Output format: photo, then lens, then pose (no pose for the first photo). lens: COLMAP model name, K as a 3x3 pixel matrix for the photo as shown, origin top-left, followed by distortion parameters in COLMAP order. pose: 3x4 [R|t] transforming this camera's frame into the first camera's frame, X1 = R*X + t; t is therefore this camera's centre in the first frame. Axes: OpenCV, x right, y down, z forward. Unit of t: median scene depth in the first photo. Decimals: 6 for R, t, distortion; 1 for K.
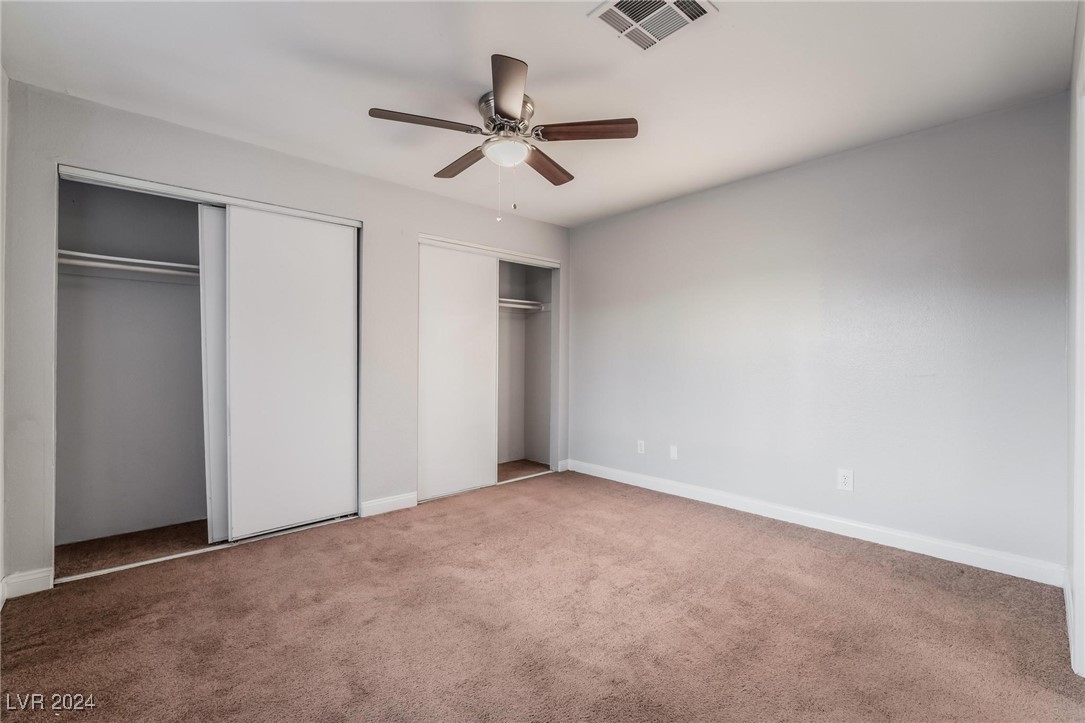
lens RADIAL K [[464.3, 0, 542.0], [0, 464.3, 360.2], [0, 0, 1]] dist [-0.013800, 0.001541]
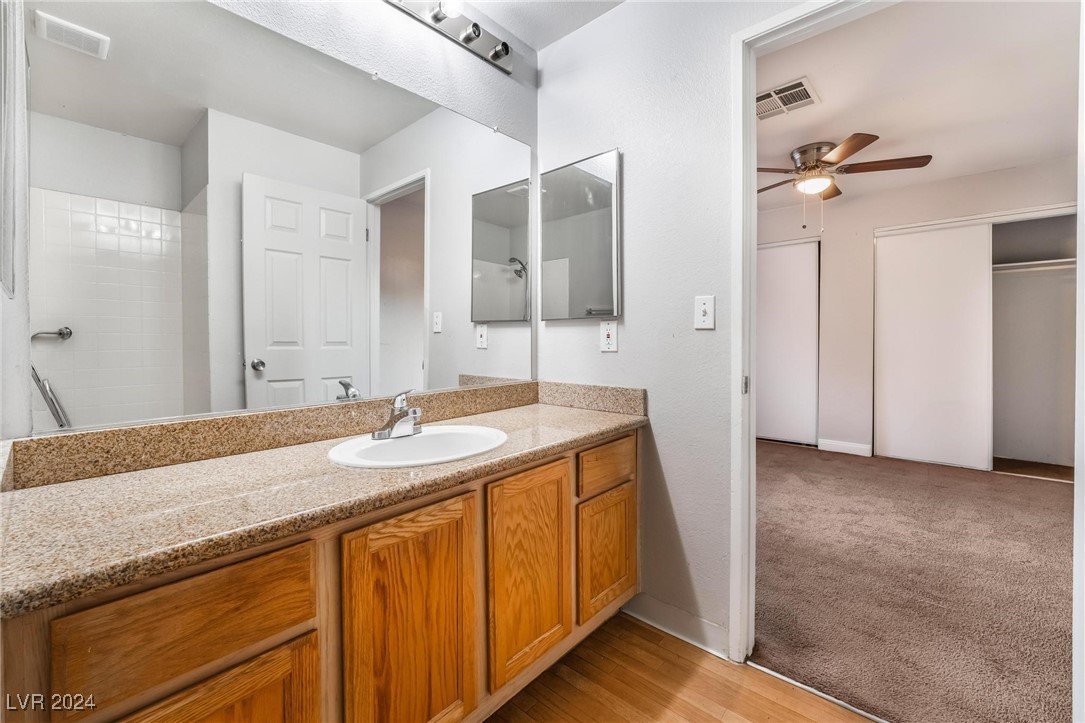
lens RADIAL K [[464.3, 0, 542.7], [0, 464.3, 352.5], [0, 0, 1]] dist [-0.013800, 0.001541]
pose [[0.065779, 0.021077, -0.997612, 1.132758], [-0.001645, 0.999778, 0.021014, 0.024137], [0.997833, 0.000259, 0.065799, 0.095032]]
